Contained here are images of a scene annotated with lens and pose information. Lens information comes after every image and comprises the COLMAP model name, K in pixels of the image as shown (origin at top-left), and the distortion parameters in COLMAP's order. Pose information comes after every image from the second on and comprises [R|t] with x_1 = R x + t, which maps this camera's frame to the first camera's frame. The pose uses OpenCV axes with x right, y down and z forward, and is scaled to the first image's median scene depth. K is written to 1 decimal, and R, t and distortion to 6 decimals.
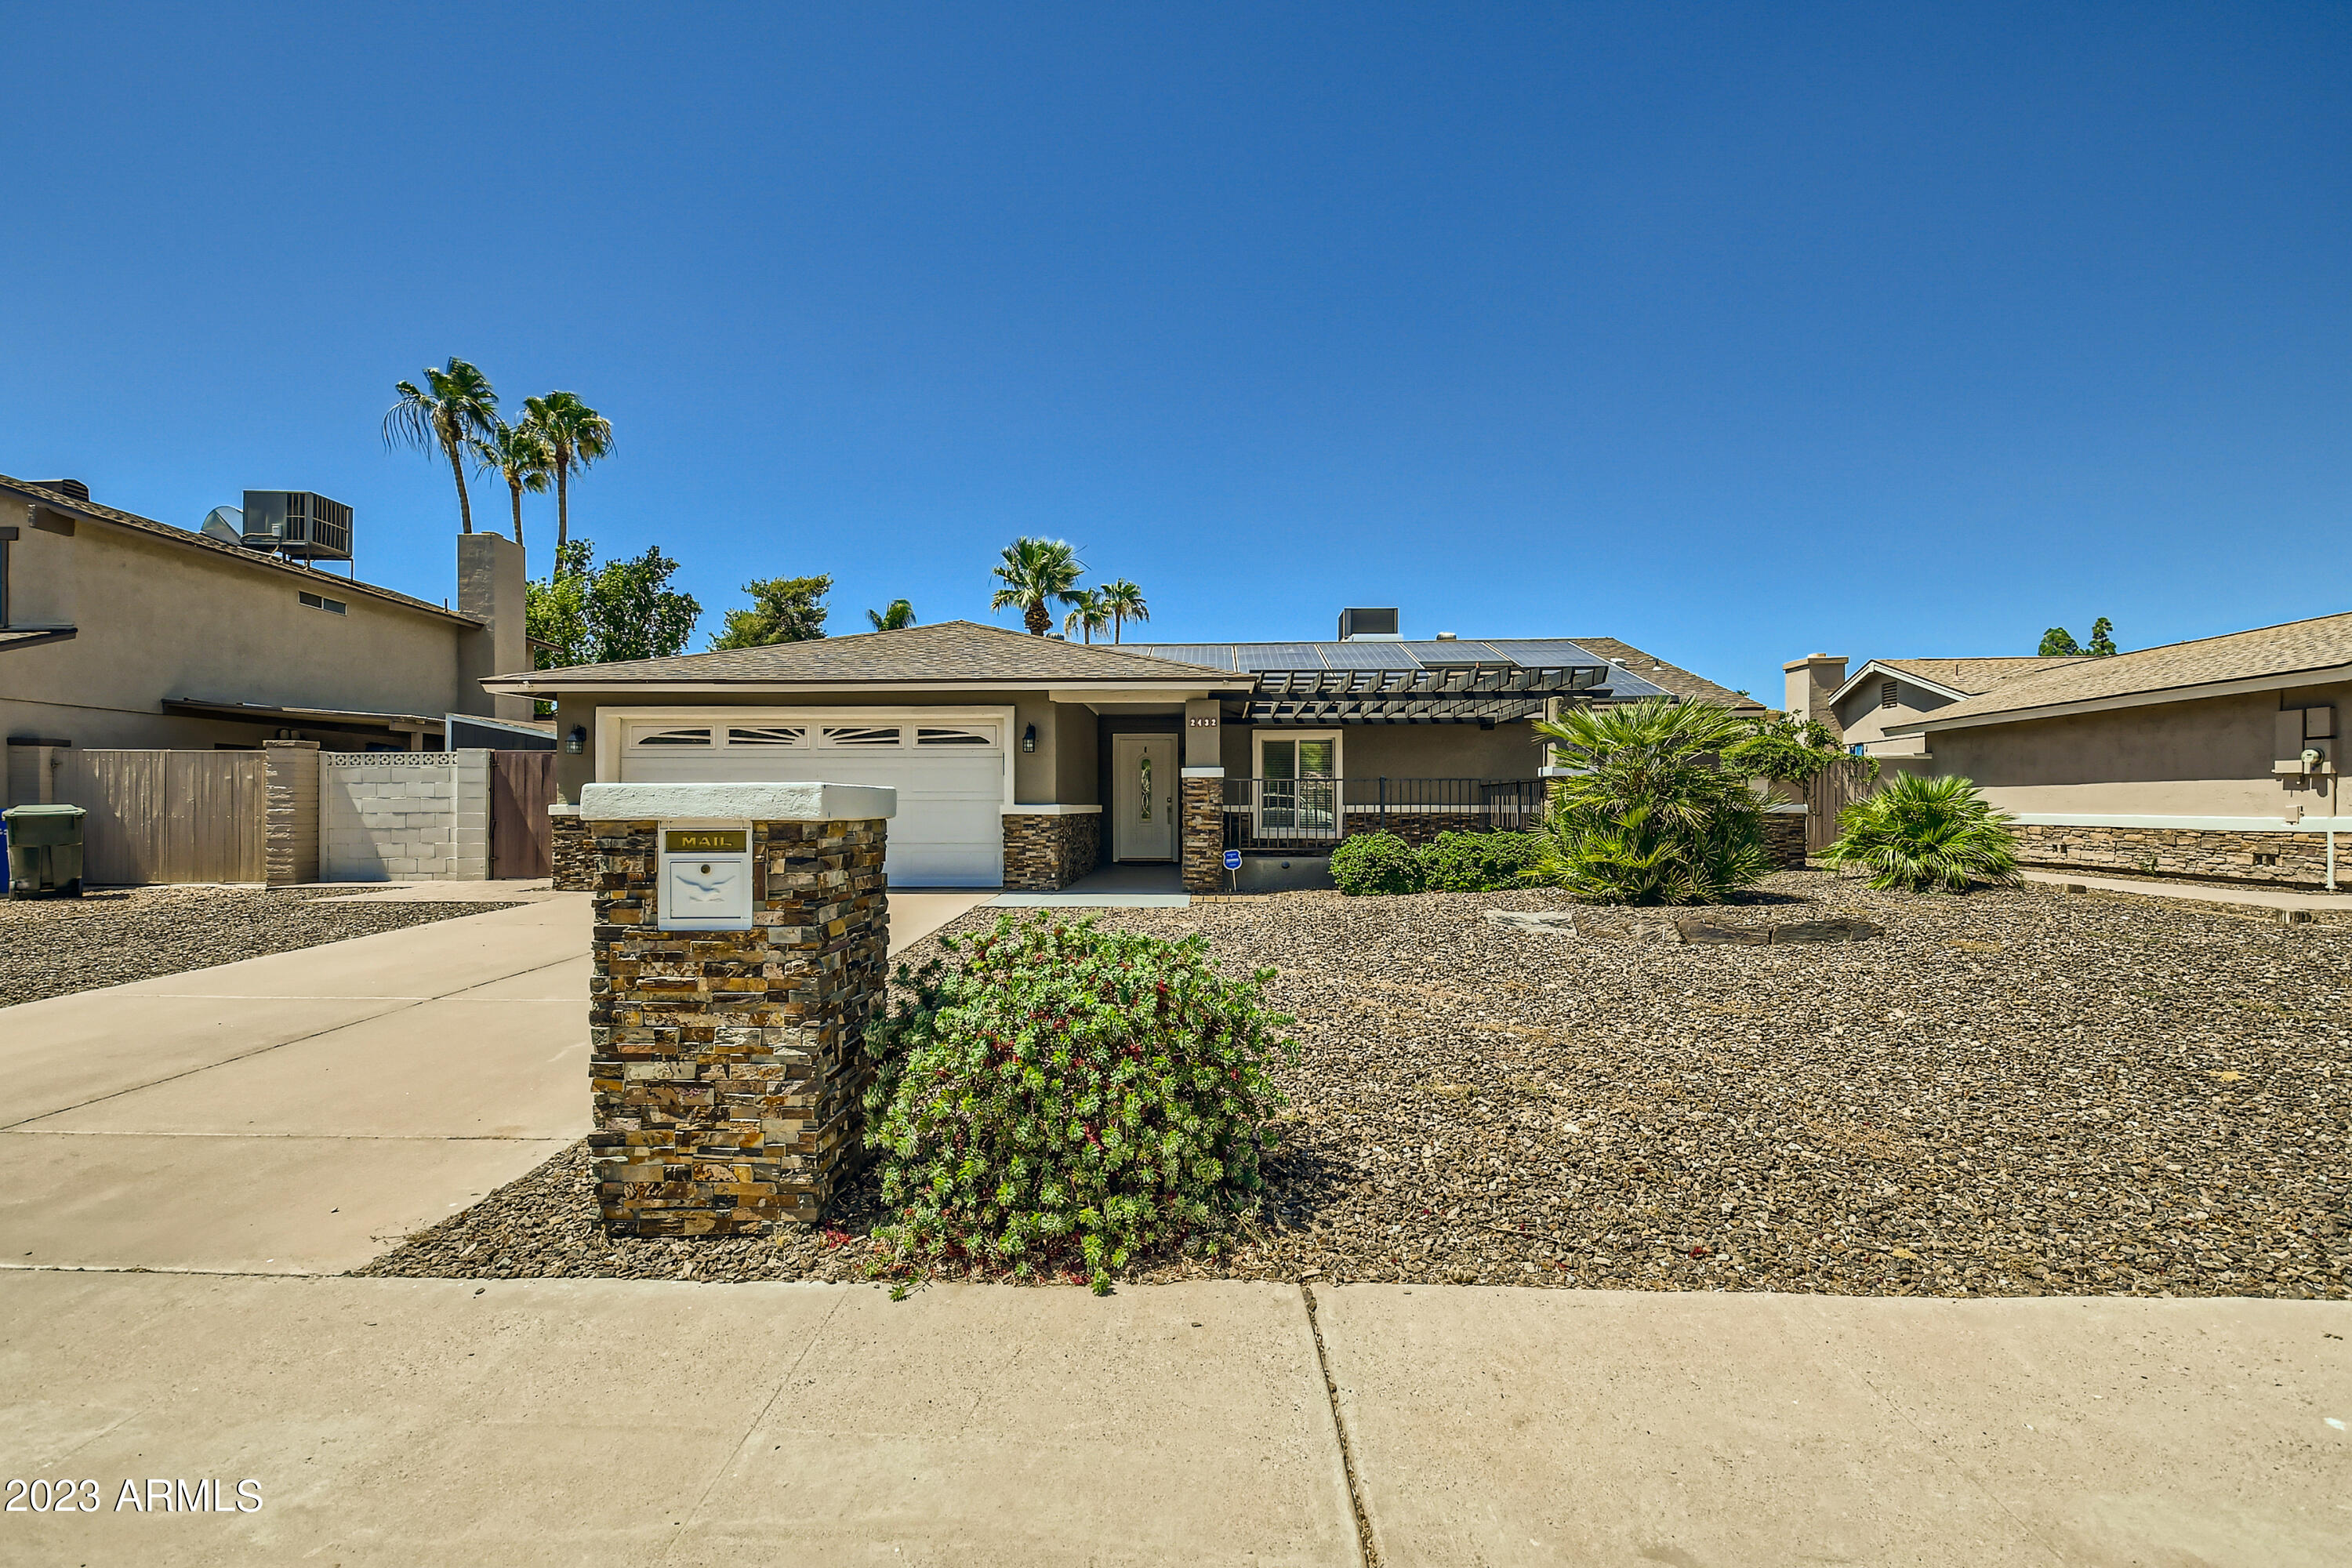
lens RADIAL K [[1165.3, 0, 1168.6], [0, 1165.3, 806.2], [0, 0, 1]] dist [0.041567, -0.032008]
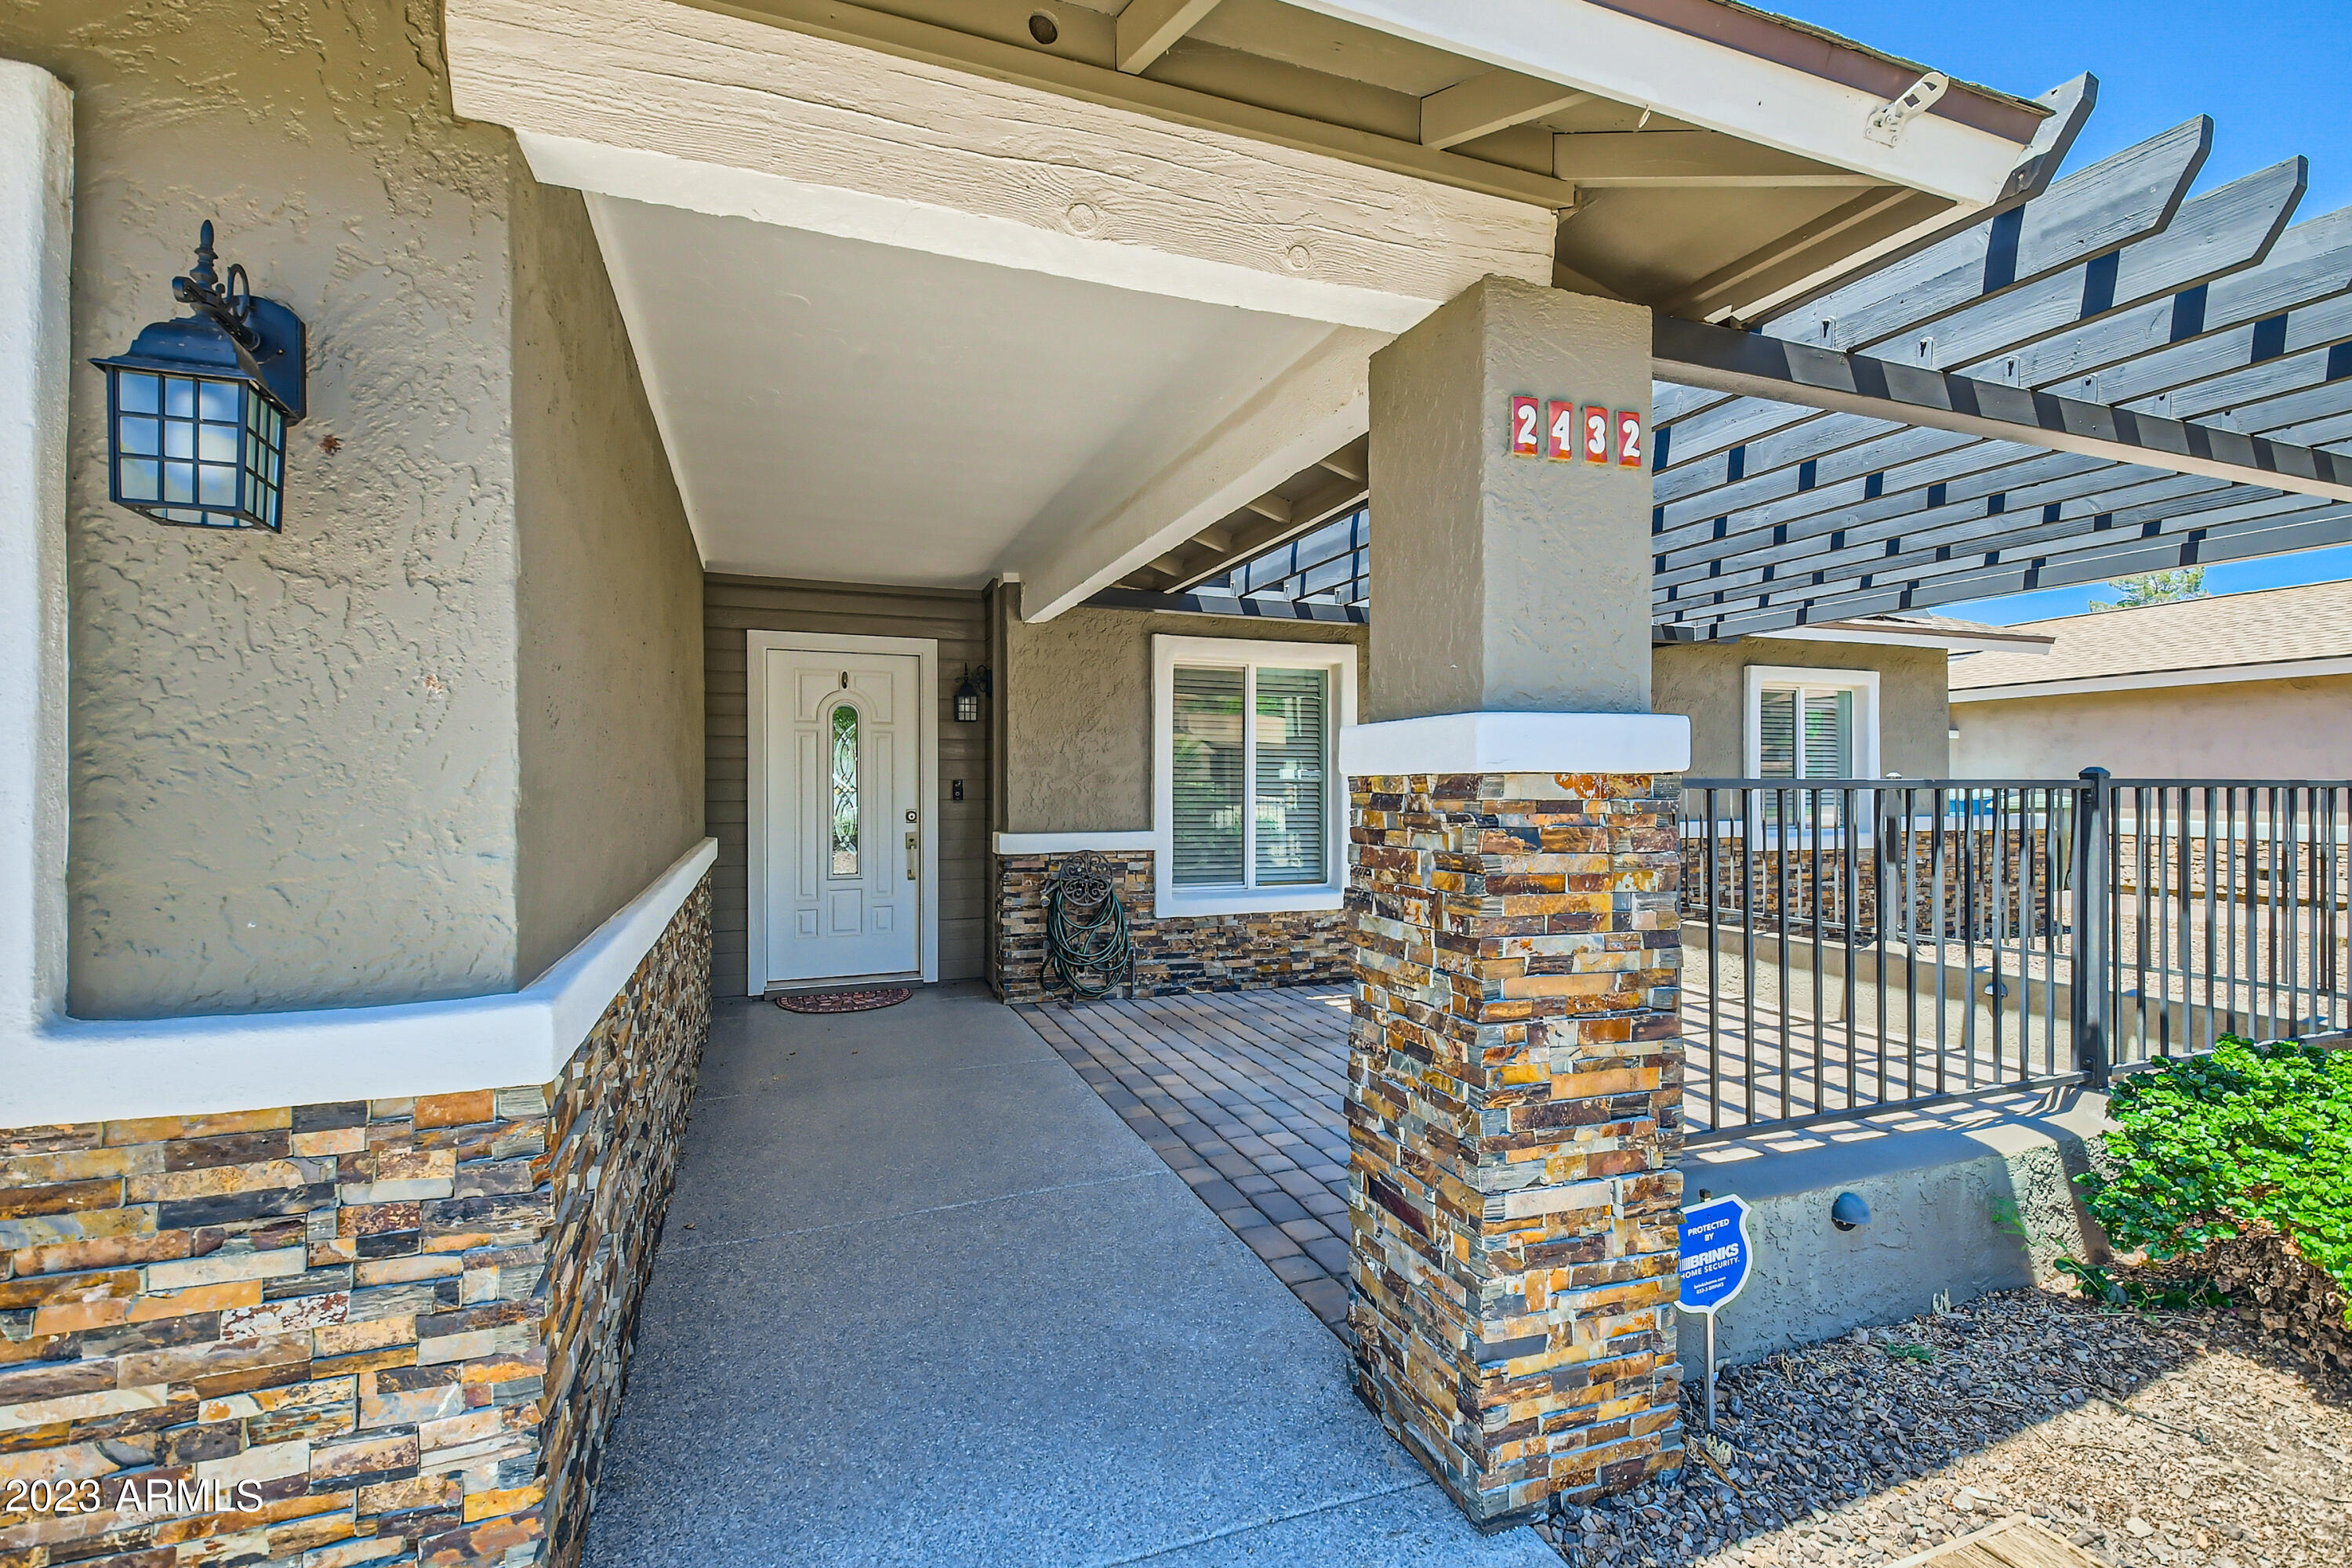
lens RADIAL K [[1044.8, 0, 1162.0], [0, 1044.8, 780.2], [0, 0, 1]] dist [0.016309, -0.000107]
pose [[0.918648, -0.001274, 0.395074, -0.078798], [-0.000104, 0.999994, 0.003466, -0.023996], [-0.395076, -0.003226, 0.918643, 0.877241]]
